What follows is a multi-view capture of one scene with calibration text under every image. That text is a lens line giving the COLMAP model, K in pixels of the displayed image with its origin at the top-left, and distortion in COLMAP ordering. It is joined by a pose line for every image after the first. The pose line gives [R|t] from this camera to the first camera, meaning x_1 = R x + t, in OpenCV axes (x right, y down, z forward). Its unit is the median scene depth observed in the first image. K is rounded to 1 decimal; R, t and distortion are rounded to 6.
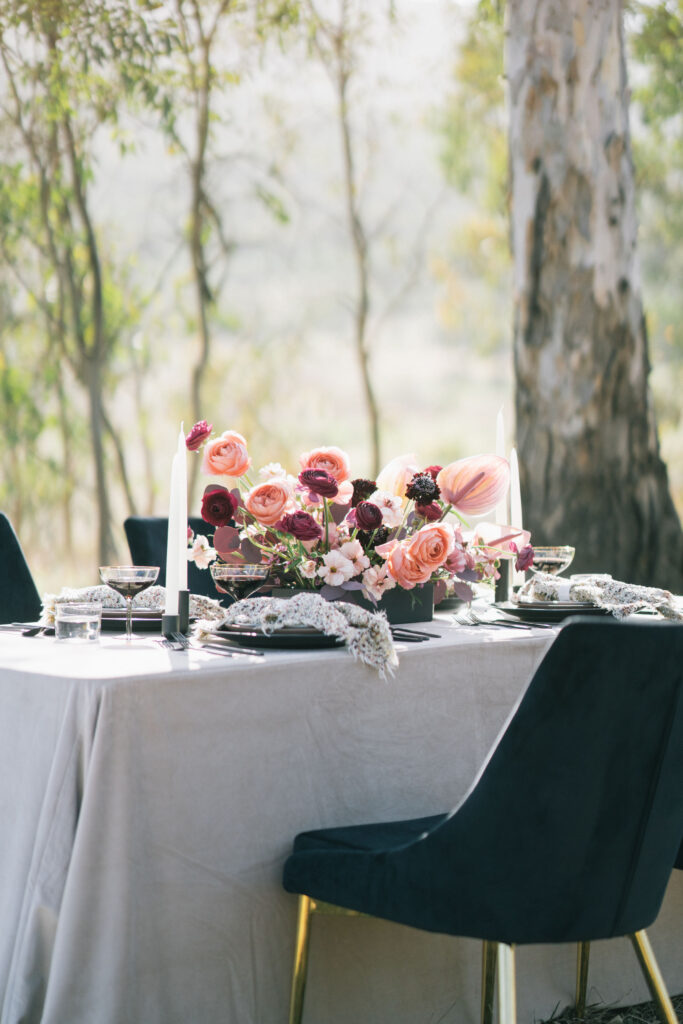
lens RADIAL K [[2363.2, 0, 341.5], [0, 2363.2, 512.0], [0, 0, 1]] dist [0.270432, 0.210040]
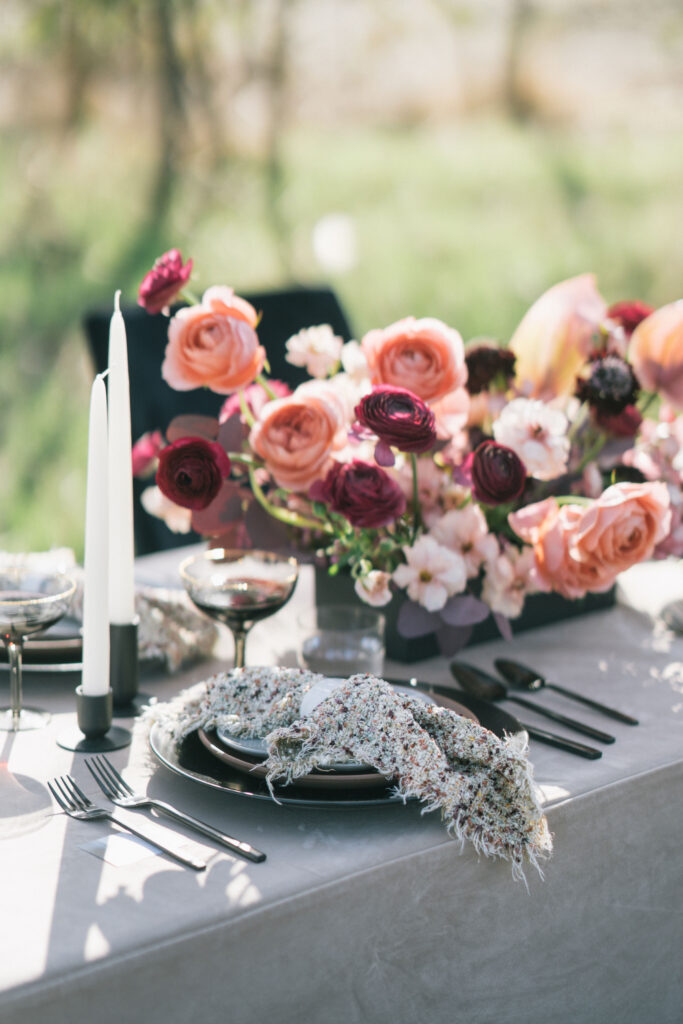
lens RADIAL K [[2363.2, 0, 341.5], [0, 2363.2, 512.0], [0, 0, 1]] dist [0.270432, 0.210040]
pose [[0.998183, 0.020146, -0.056790, 0.007135], [-0.005846, 0.970385, 0.241494, -0.111657], [0.059973, -0.240723, 0.968739, 0.519697]]
